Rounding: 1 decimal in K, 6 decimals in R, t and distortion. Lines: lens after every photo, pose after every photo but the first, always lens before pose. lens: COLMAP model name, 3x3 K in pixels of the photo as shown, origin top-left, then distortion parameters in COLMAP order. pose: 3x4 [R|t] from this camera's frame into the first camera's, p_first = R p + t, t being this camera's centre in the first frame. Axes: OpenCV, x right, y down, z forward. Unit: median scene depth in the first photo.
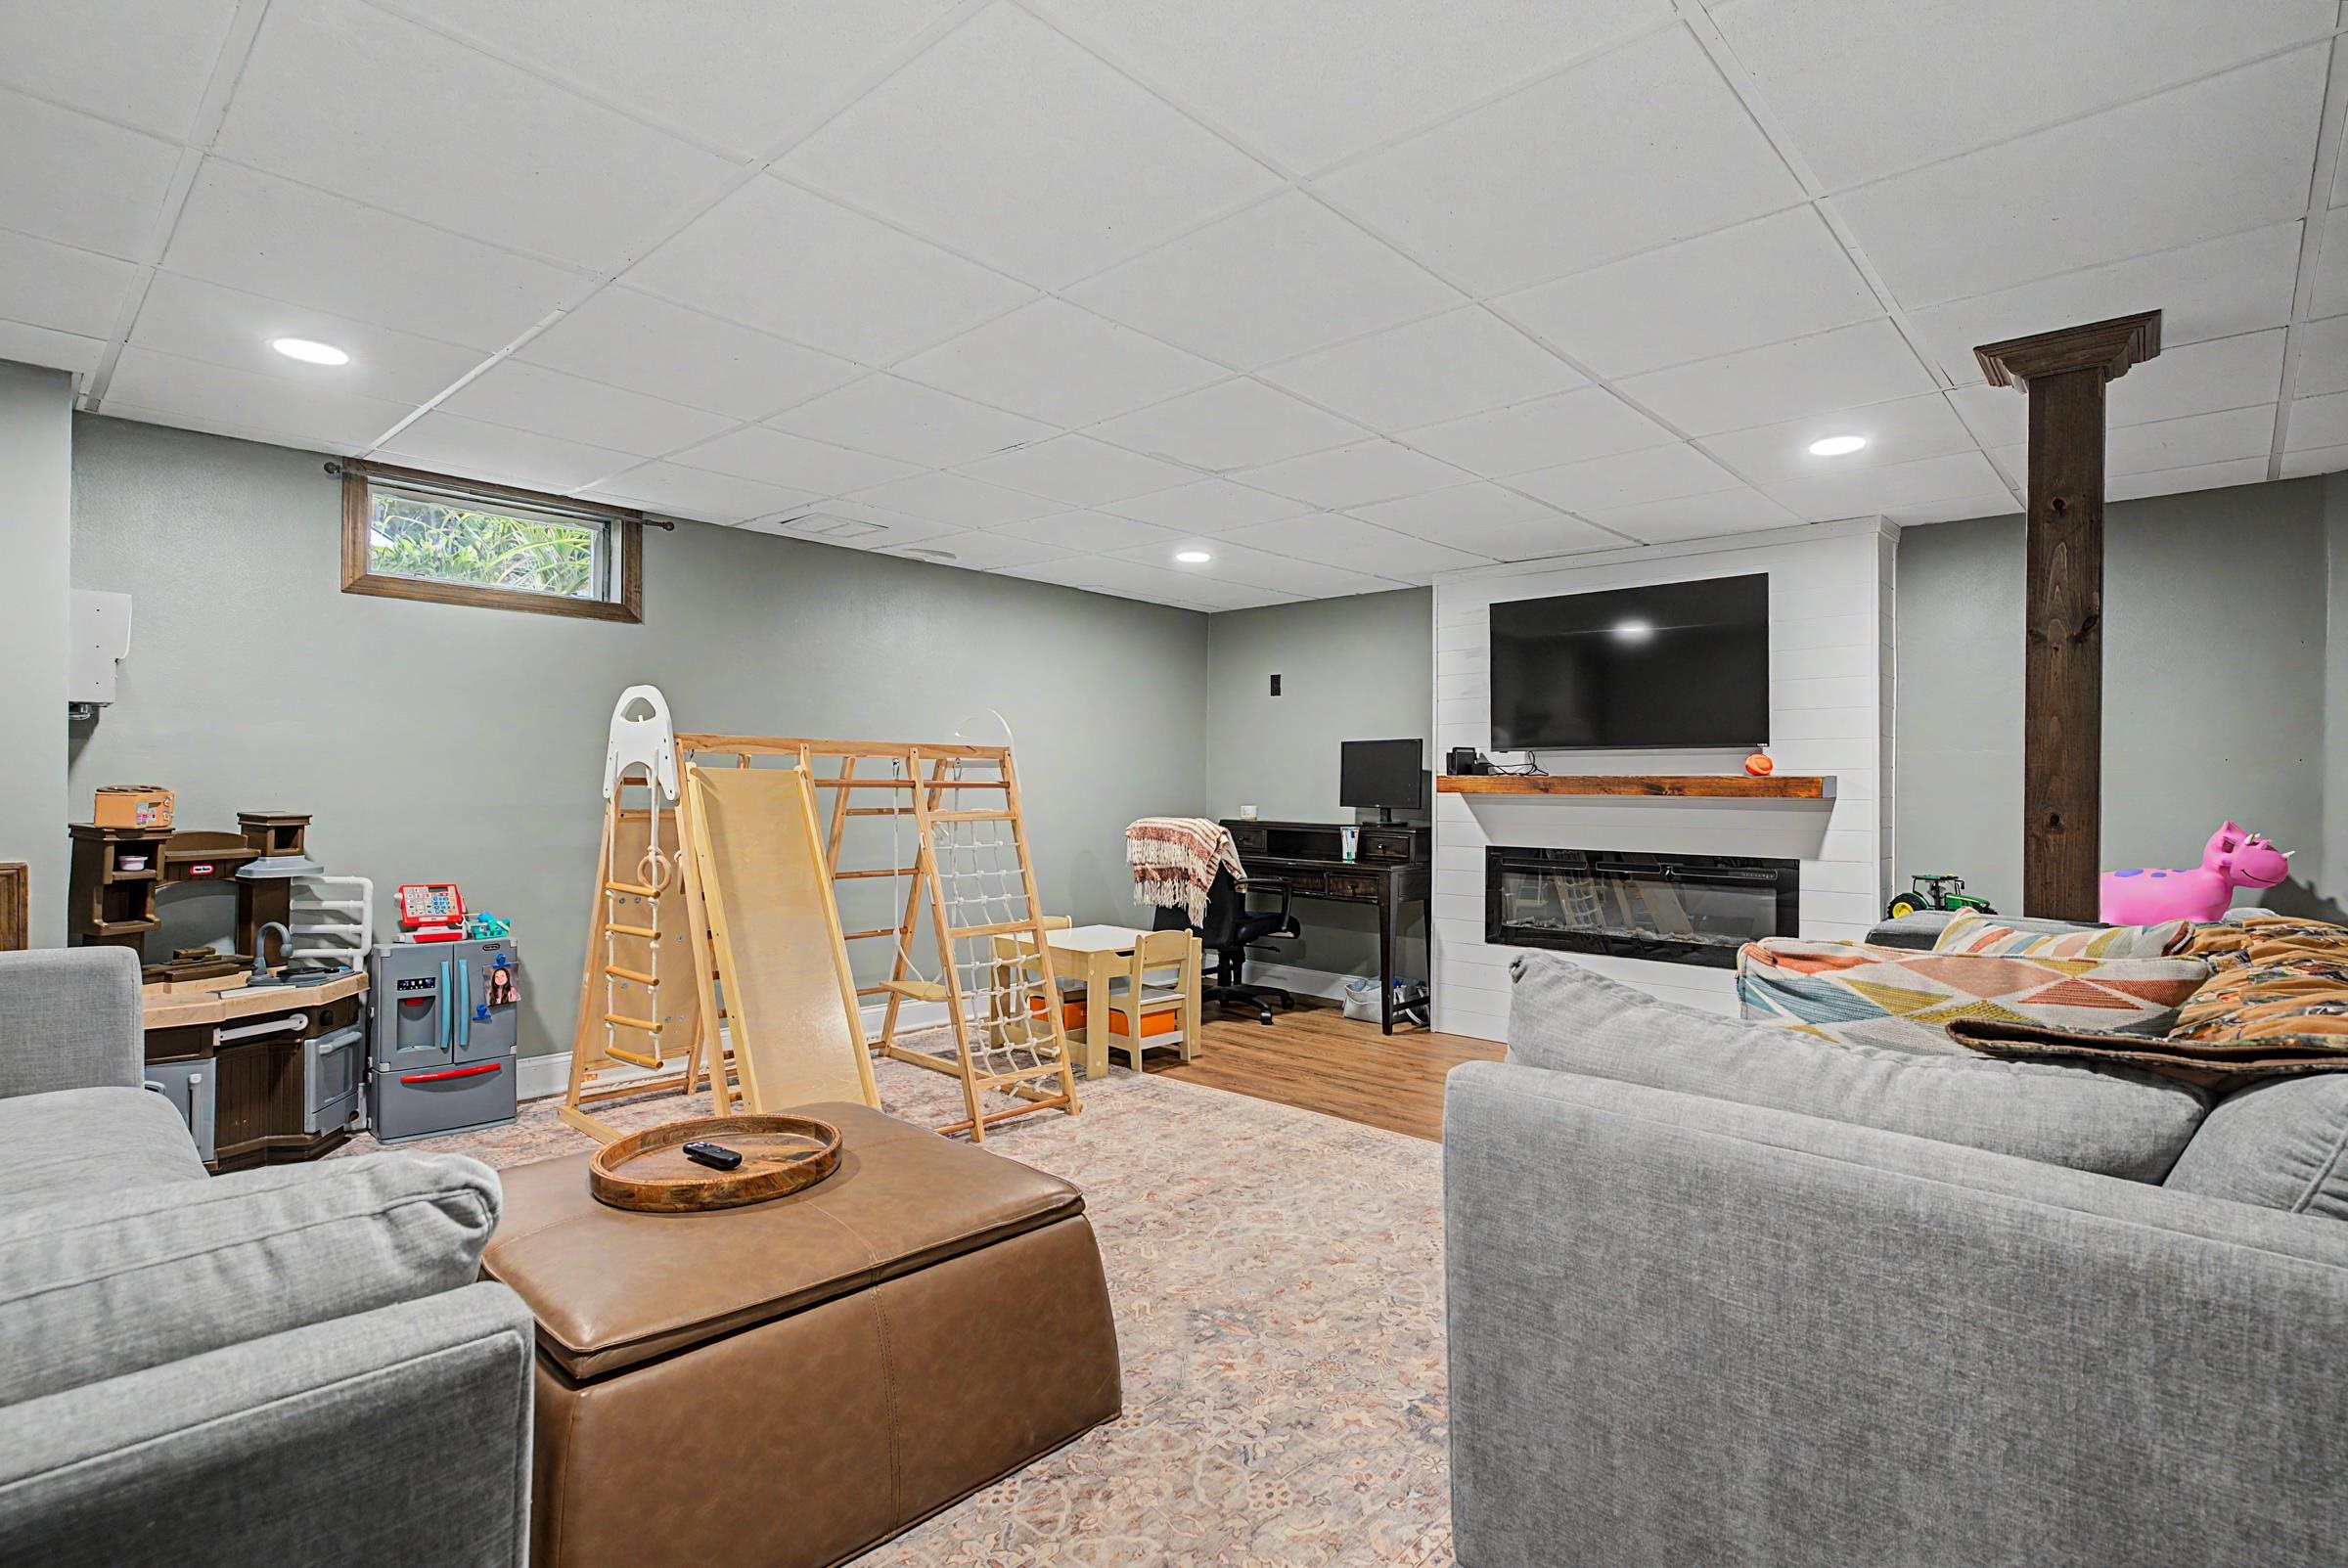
lens RADIAL K [[1136.1, 0, 1171.3], [0, 1136.1, 785.3], [0, 0, 1]] dist [-0.004714, -0.000332]
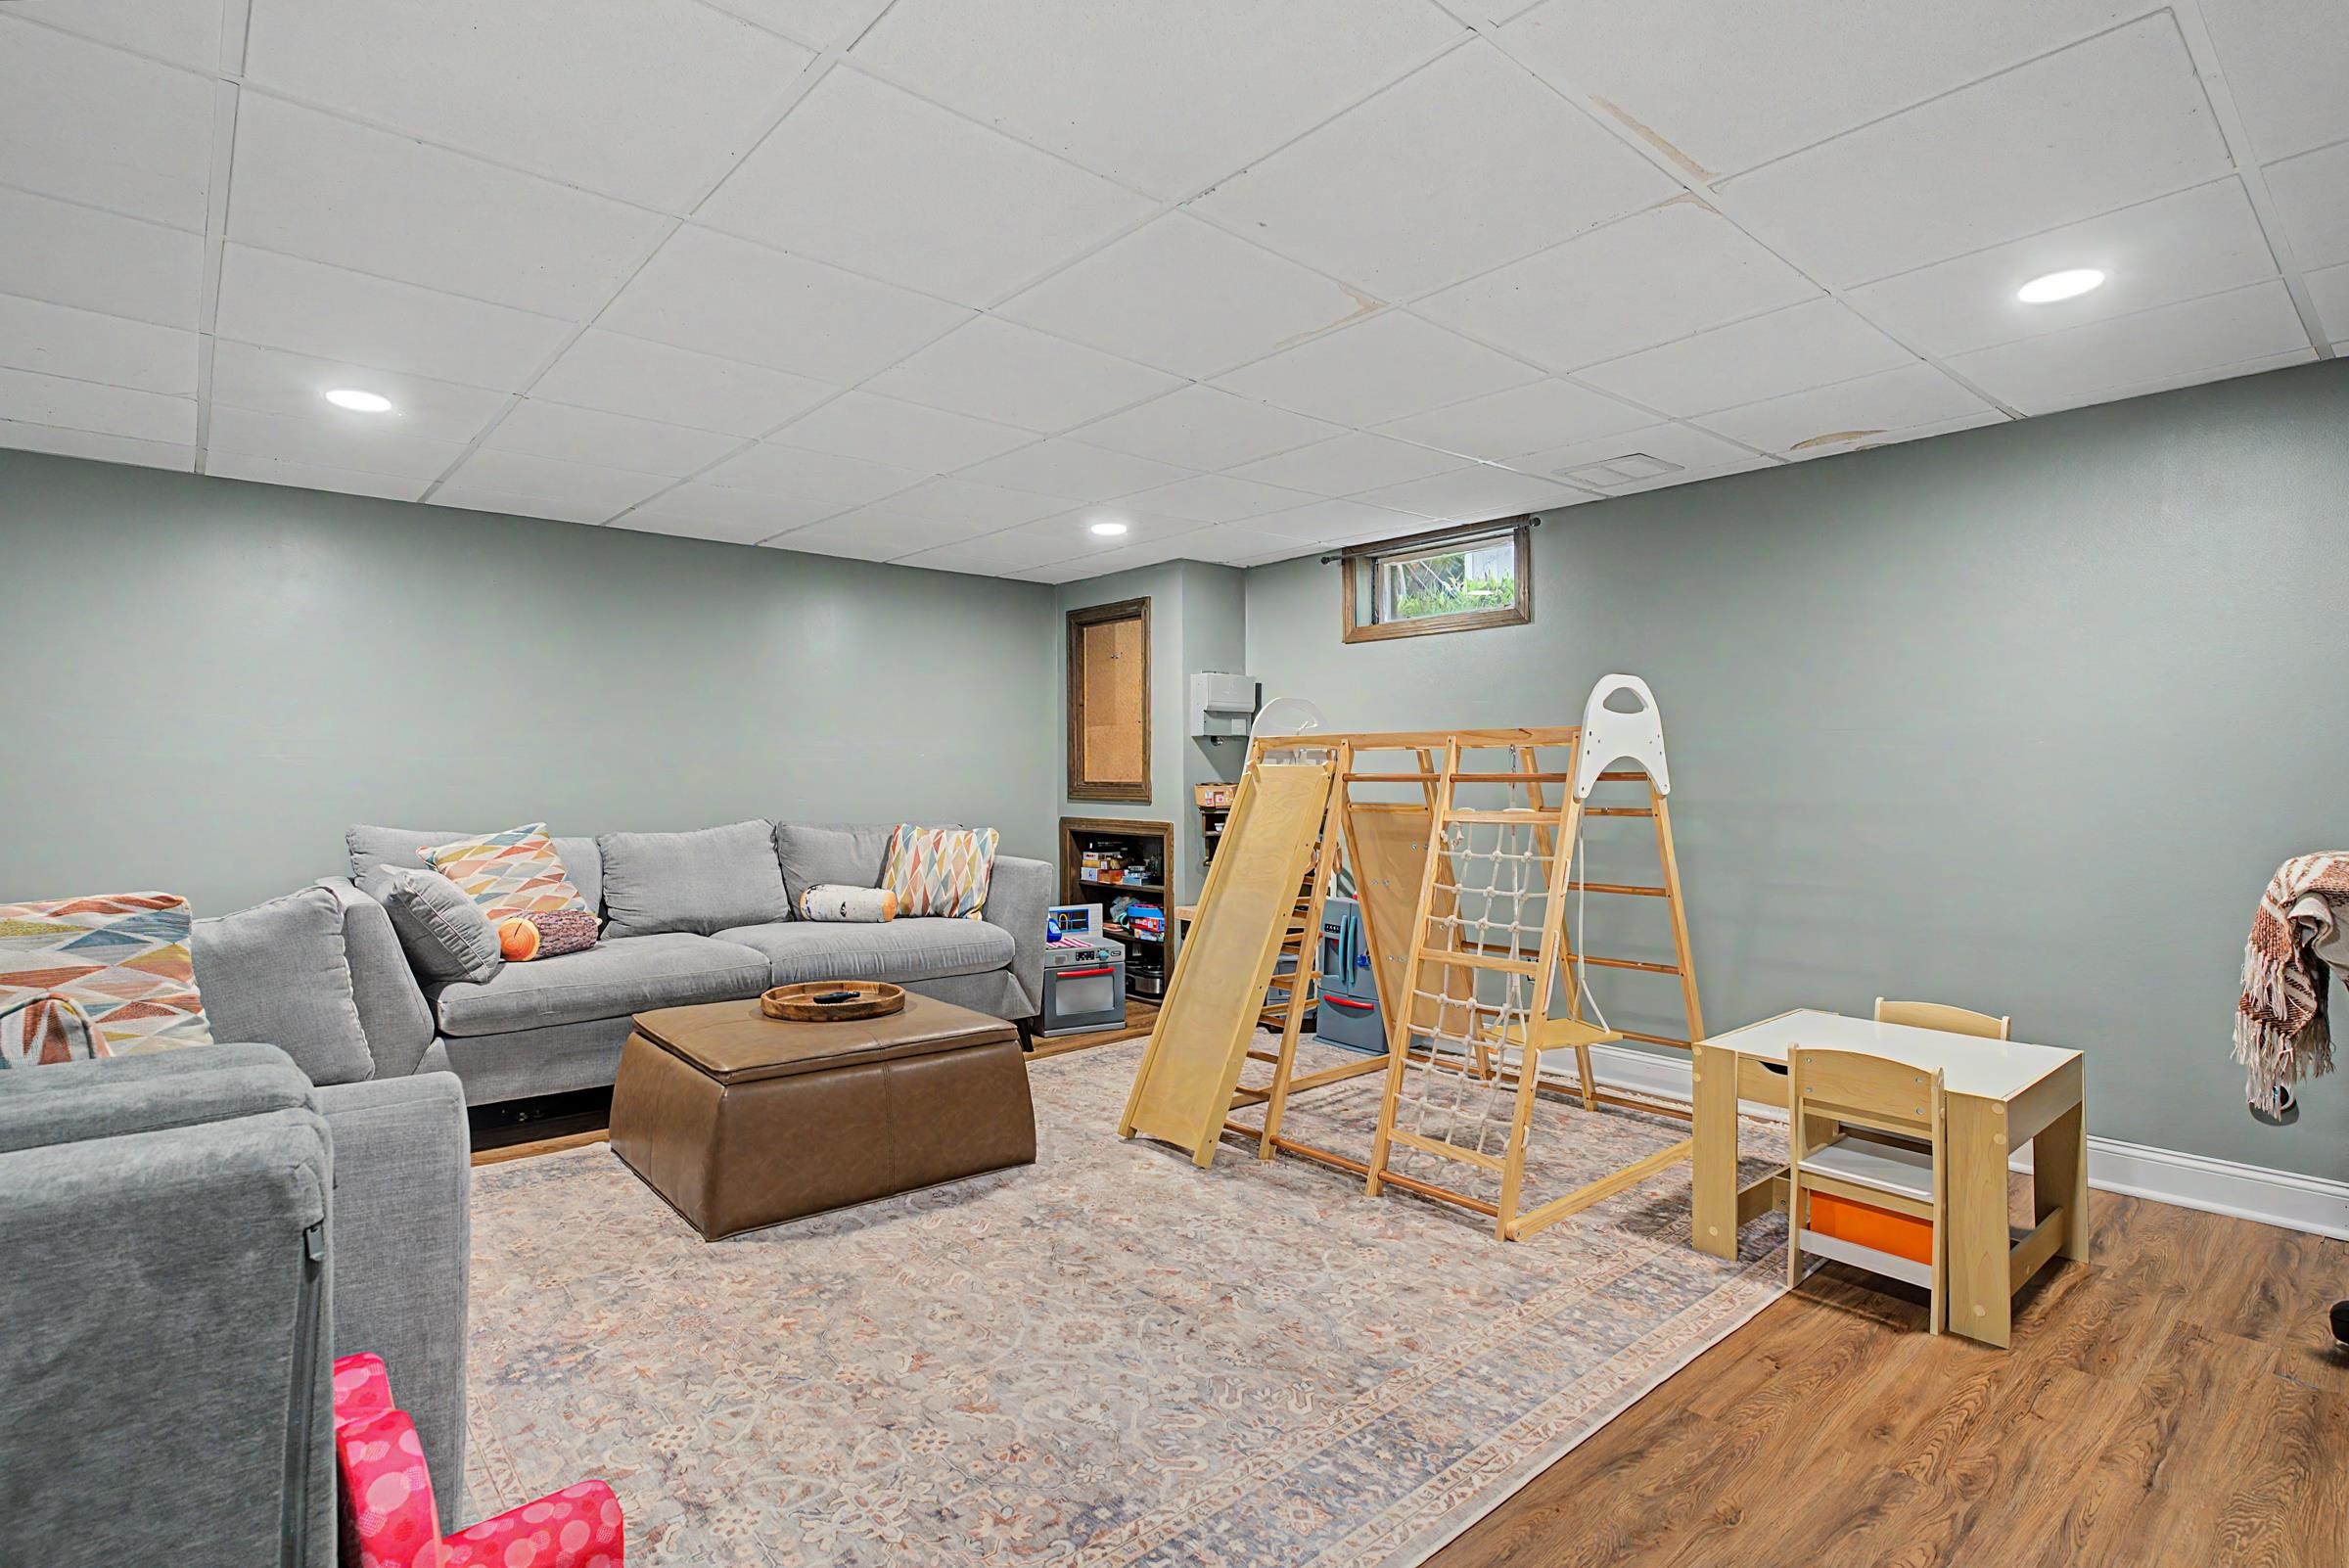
lens RADIAL K [[1136.7, 0, 1170.2], [0, 1136.7, 780.5], [0, 0, 1]] dist [-0.004714, -0.000332]
pose [[-0.093943, -0.002957, -0.995573, 0.671255], [0.002246, 0.999992, -0.003182, 0.003331], [0.995575, -0.002535, -0.093935, 0.894361]]
